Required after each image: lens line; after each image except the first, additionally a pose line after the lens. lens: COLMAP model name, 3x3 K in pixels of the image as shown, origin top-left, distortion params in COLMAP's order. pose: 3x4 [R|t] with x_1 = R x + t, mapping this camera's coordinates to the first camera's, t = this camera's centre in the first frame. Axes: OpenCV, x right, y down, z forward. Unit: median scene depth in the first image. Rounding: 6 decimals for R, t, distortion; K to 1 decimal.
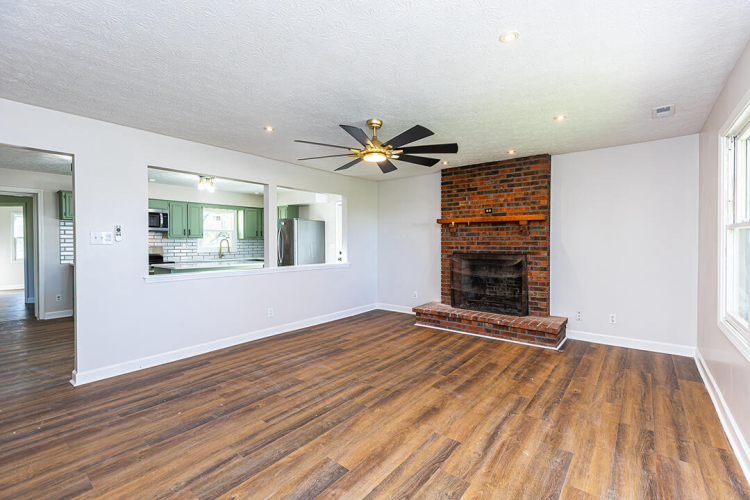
lens RADIAL K [[306.7, 0, 402.6], [0, 306.7, 243.5], [0, 0, 1]] dist [-0.000048, 0.000111]
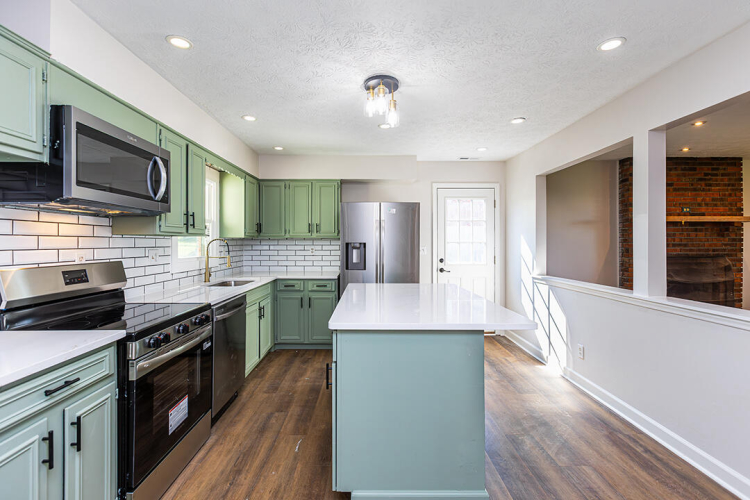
lens RADIAL K [[300.1, 0, 375.4], [0, 300.1, 244.3], [0, 0, 1]] dist [-0.002612, -0.000237]
pose [[0.823714, -0.001590, 0.567003, -1.031432], [0.004283, 0.999985, -0.003417, -0.004316], [-0.566989, 0.005243, 0.823709, 0.818186]]
